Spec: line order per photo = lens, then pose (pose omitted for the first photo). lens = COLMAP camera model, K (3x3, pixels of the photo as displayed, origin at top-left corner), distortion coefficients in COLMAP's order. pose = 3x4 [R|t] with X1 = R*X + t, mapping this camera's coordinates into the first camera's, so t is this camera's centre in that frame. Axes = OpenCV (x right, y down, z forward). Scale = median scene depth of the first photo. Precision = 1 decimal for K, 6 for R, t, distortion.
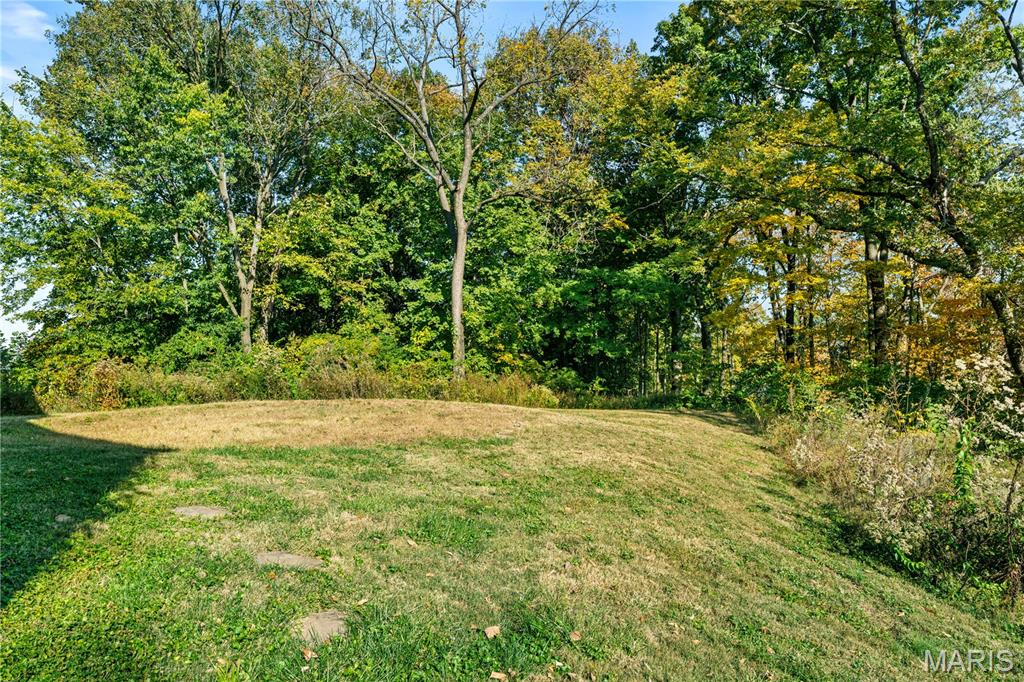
lens RADIAL K [[619.8, 0, 511.0], [0, 619.8, 340.7], [0, 0, 1]] dist [0.000558, 0.000037]
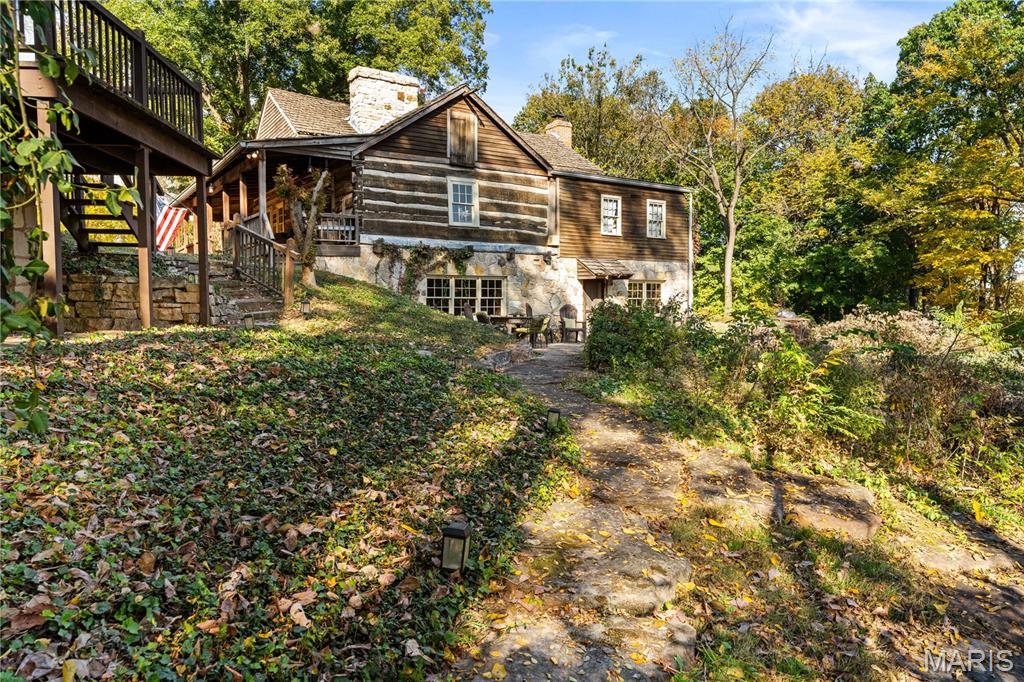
lens RADIAL K [[690.8, 0, 508.9], [0, 690.8, 340.6], [0, 0, 1]] dist [0.008542, 0.000965]
pose [[0.923712, 0.032862, -0.381675, 0.081107], [-0.007949, 0.997744, 0.066668, 0.003207], [0.383005, -0.058548, 0.921889, -0.923325]]
